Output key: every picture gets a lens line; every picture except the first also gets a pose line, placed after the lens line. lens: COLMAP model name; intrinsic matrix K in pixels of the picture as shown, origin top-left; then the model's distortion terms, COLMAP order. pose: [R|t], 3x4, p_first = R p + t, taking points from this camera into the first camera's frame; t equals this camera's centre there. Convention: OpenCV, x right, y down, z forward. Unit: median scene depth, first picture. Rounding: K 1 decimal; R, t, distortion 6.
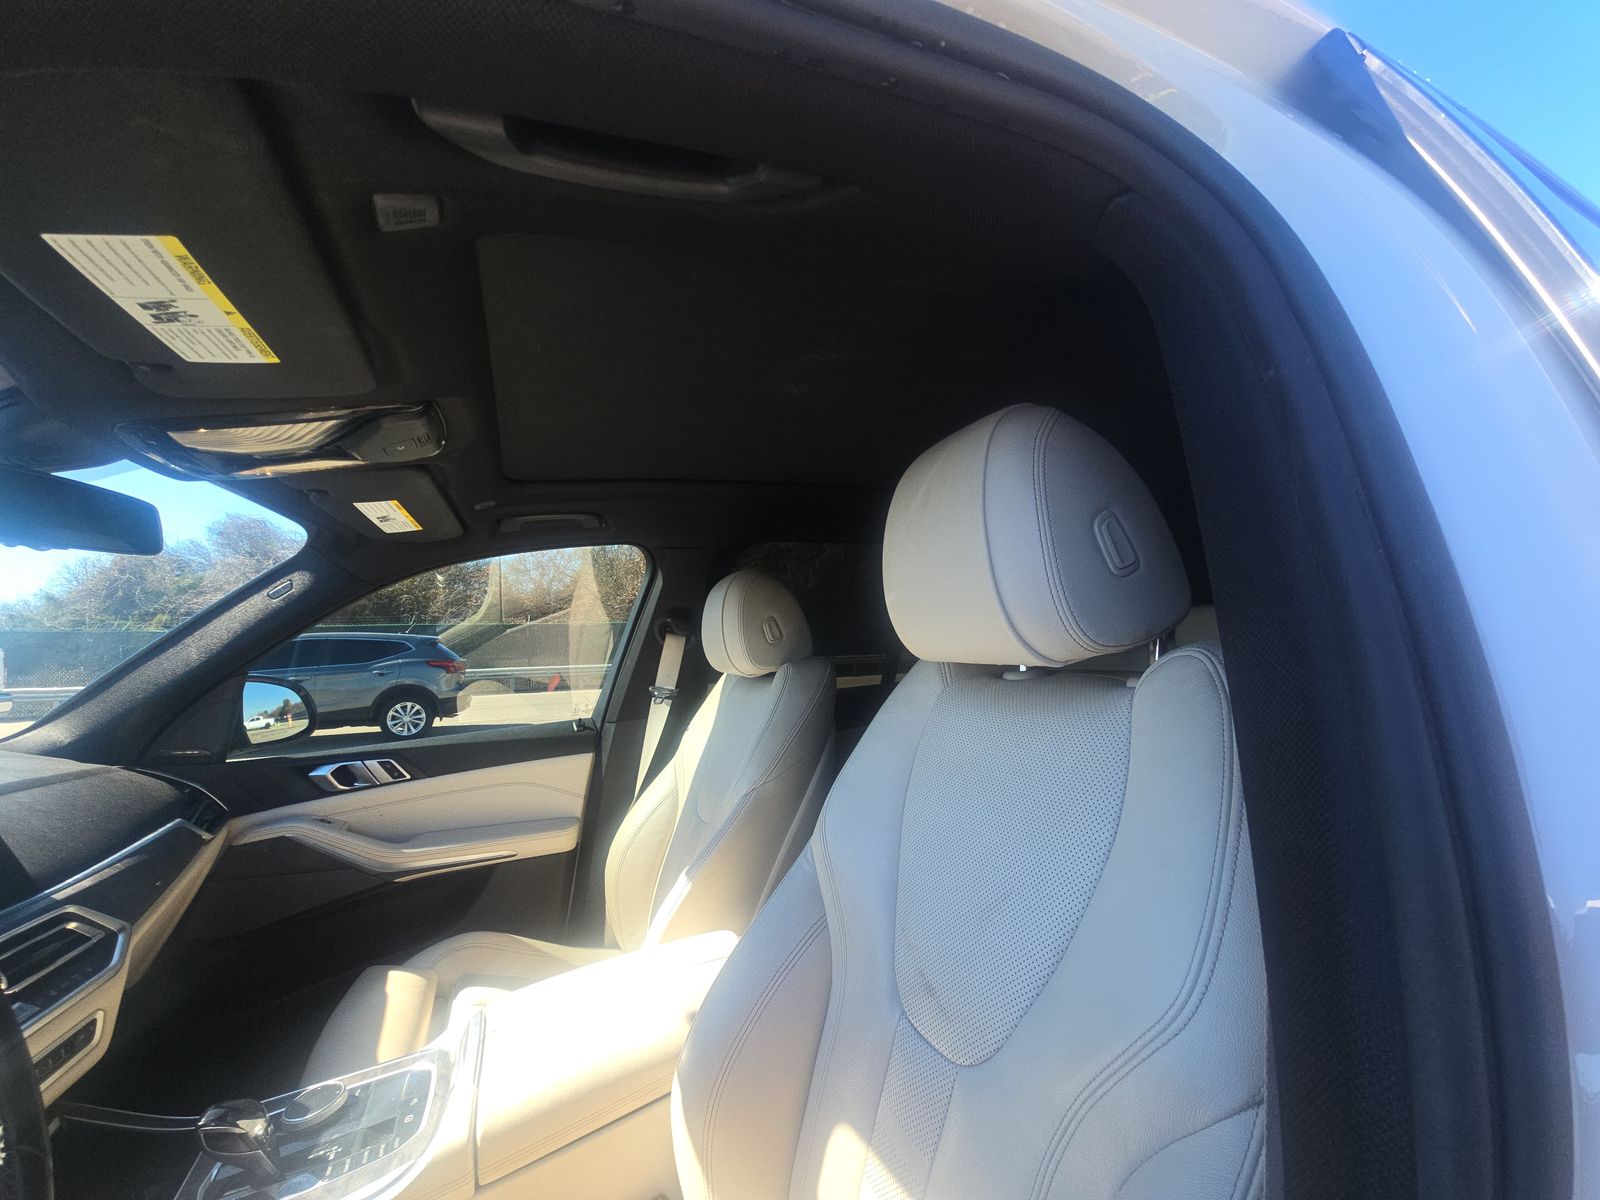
lens RADIAL K [[646.5, 0, 792.8], [0, 646.5, 613.3], [0, 0, 1]] dist [0.027232, -0.016537]
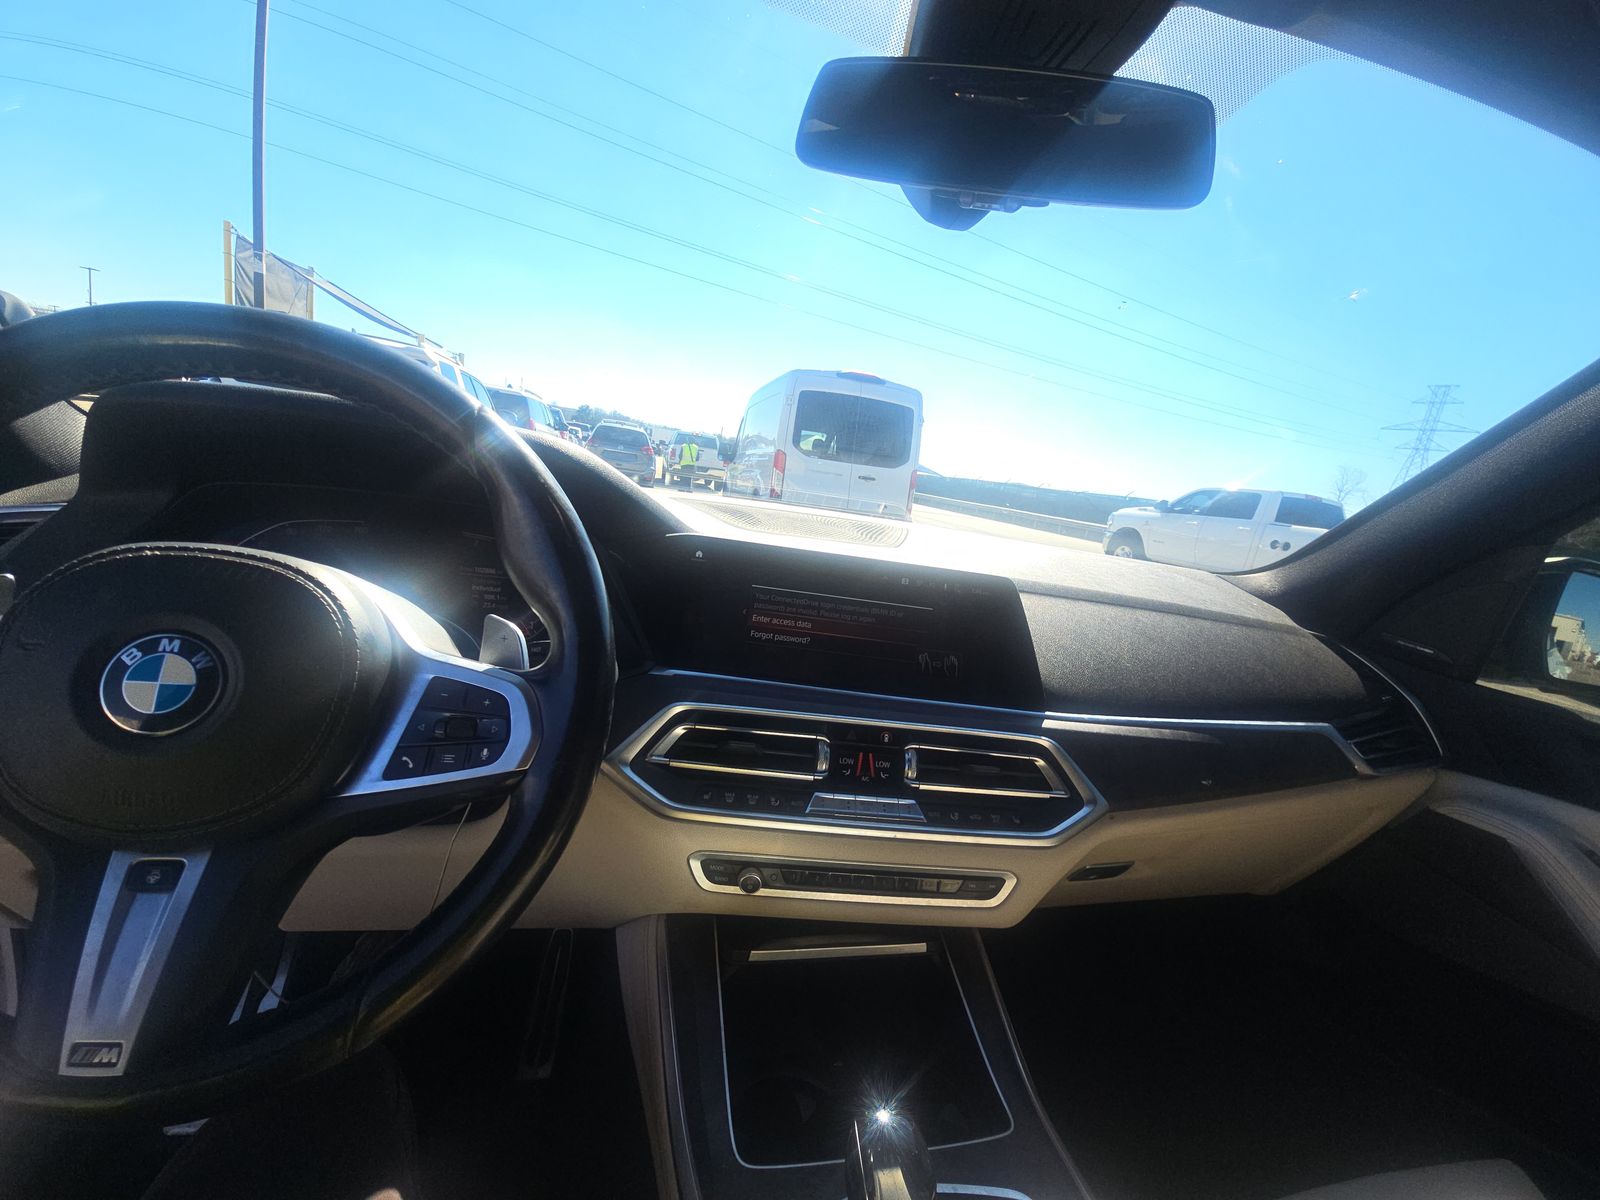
lens RADIAL K [[646.5, 0, 792.8], [0, 646.5, 613.3], [0, 0, 1]] dist [0.027232, -0.016537]
pose [[-0.160257, 0.216236, -0.963099, -0.178249], [-0.094311, 0.967891, 0.233005, 0.078404], [0.982559, 0.128172, -0.134718, 0.427130]]
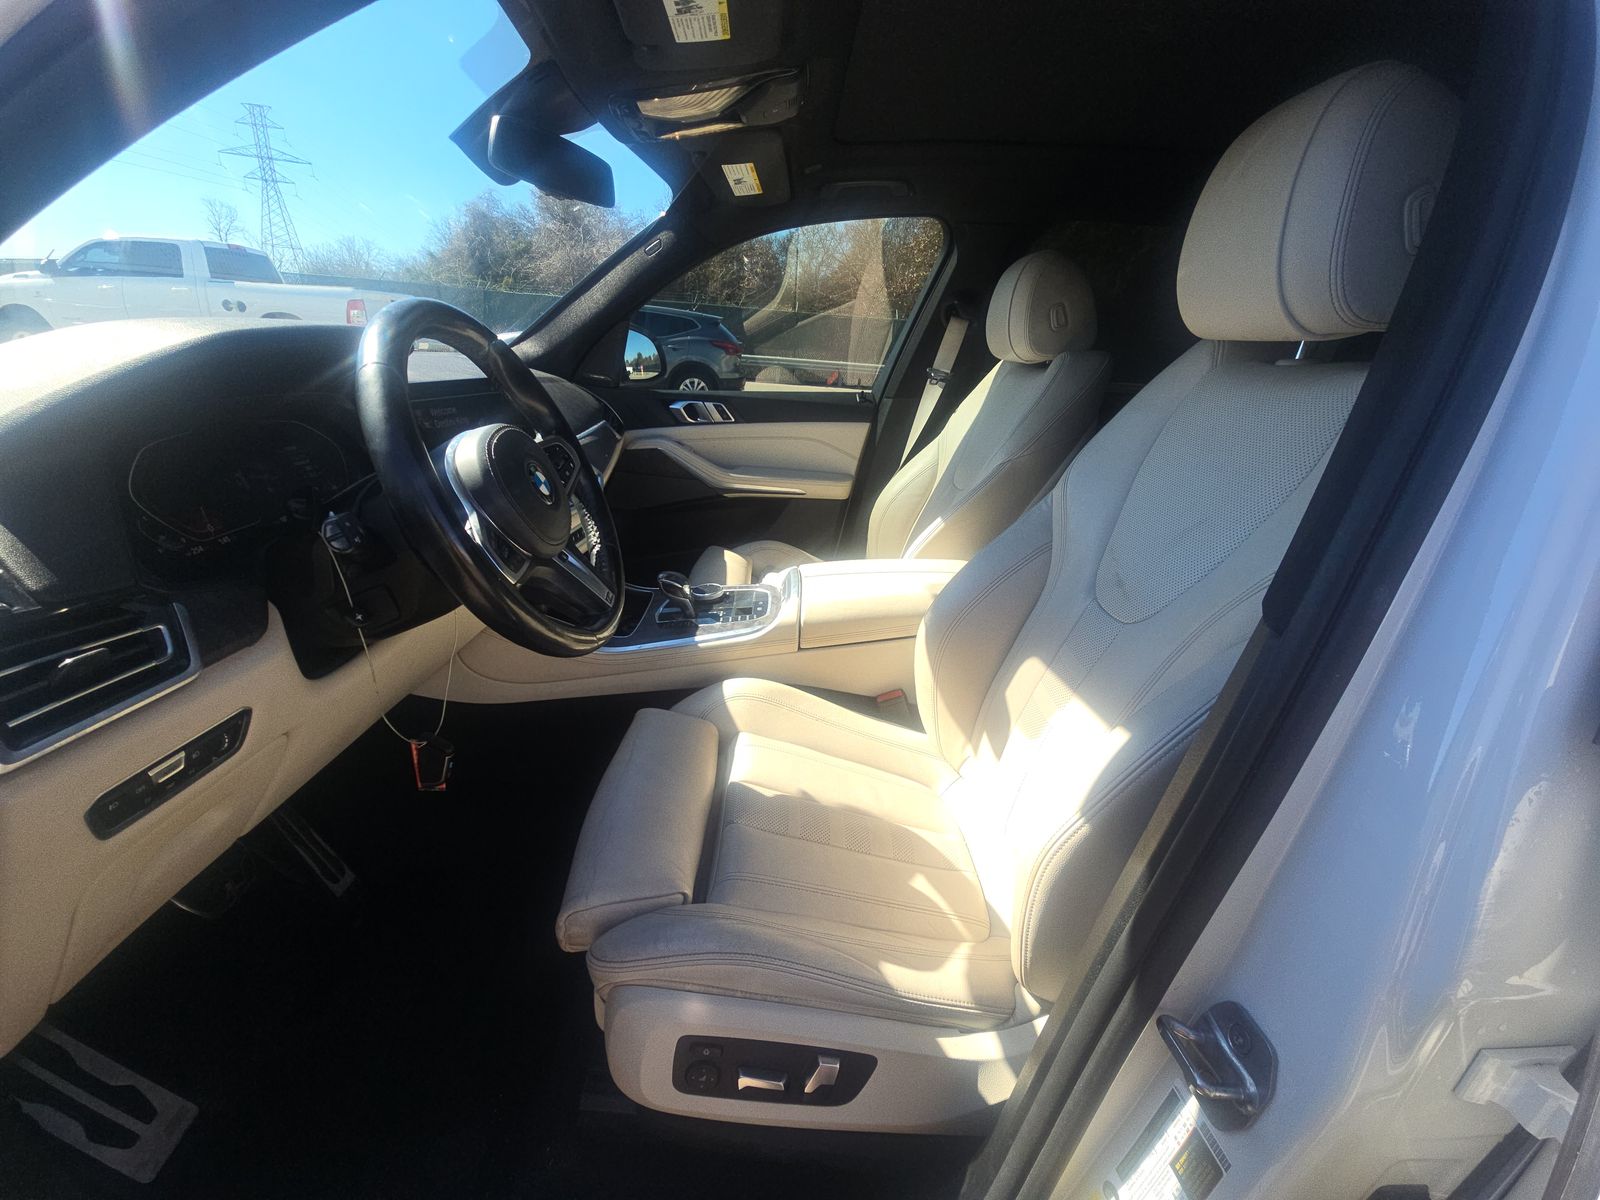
lens RADIAL K [[642.4, 0, 801.6], [0, 642.4, 604.7], [0, 0, 1]] dist [0.012554, -0.016153]
pose [[0.926569, 0.222895, -0.302965, 0.001708], [-0.078026, 0.901876, 0.424891, 0.032379], [0.367942, -0.370052, 0.853042, -0.182023]]
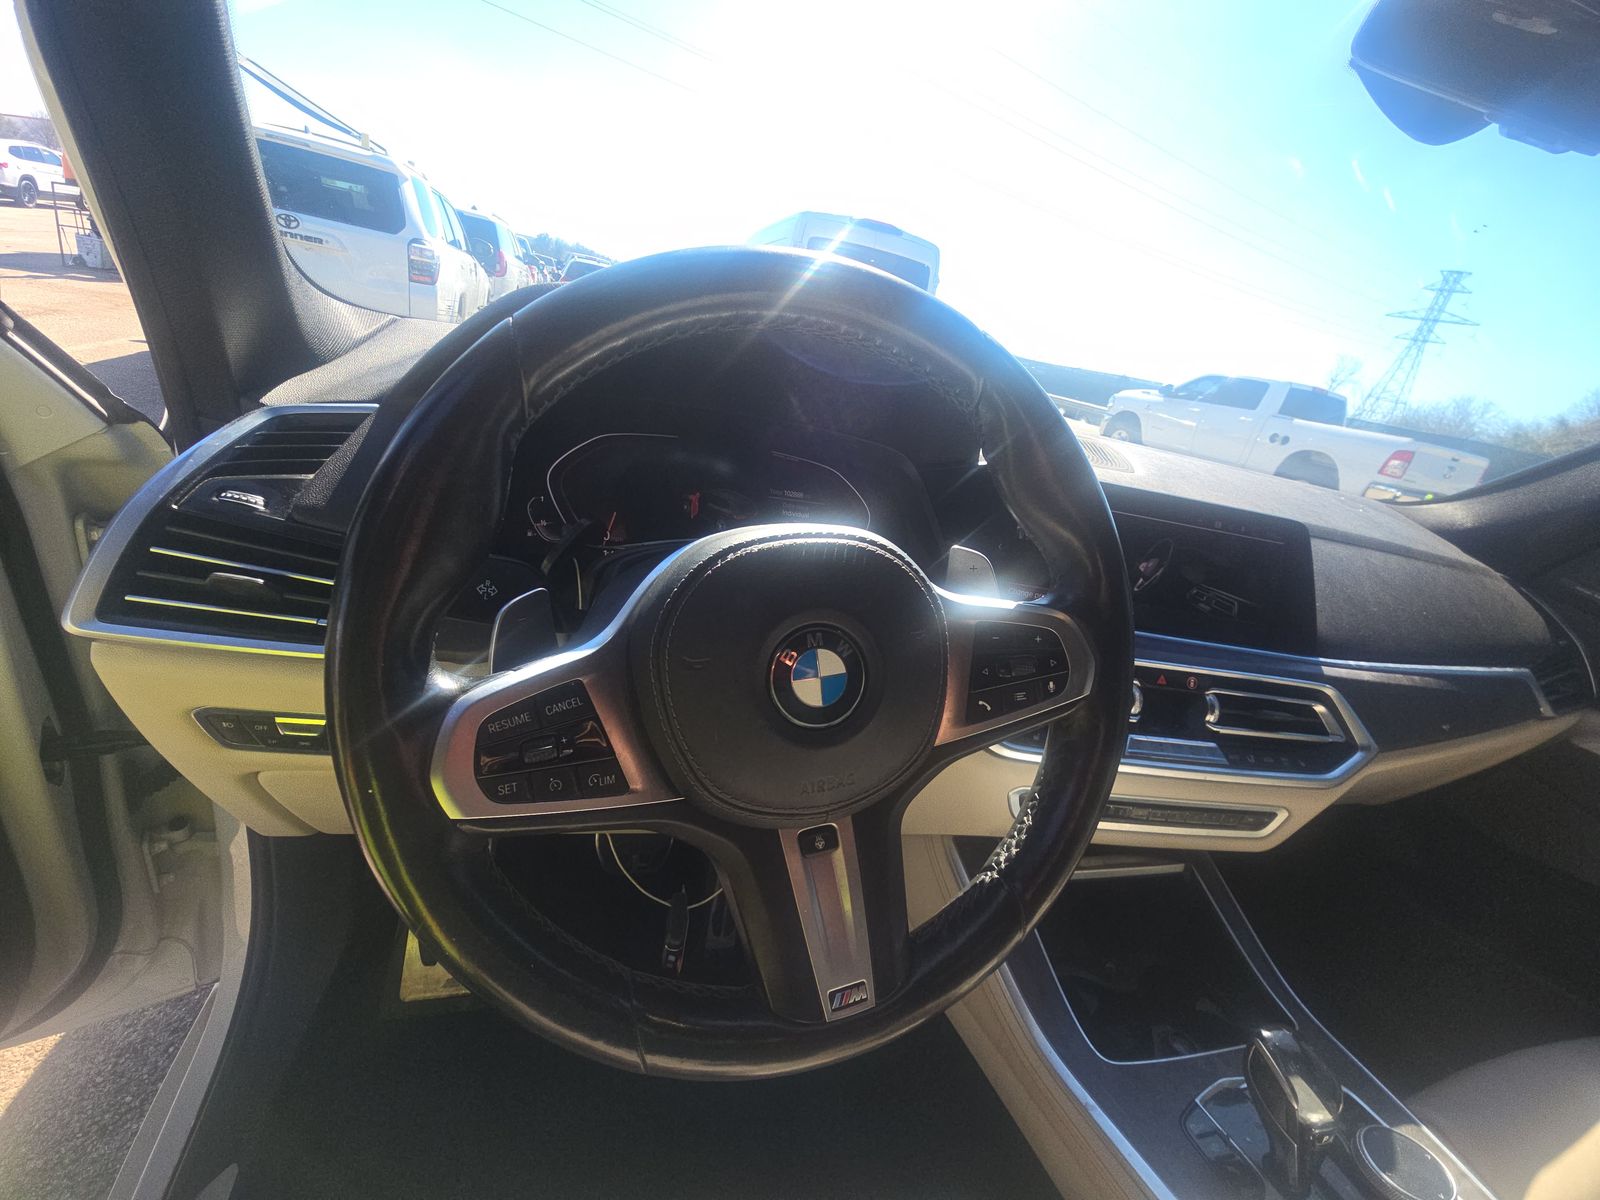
lens RADIAL K [[646.5, 0, 792.8], [0, 646.5, 613.3], [0, 0, 1]] dist [0.027232, -0.016537]
pose [[-0.140986, 0.395108, -0.907752, -0.165417], [-0.149003, 0.897997, 0.414004, 0.068378], [0.978734, 0.193626, -0.067733, 0.203023]]
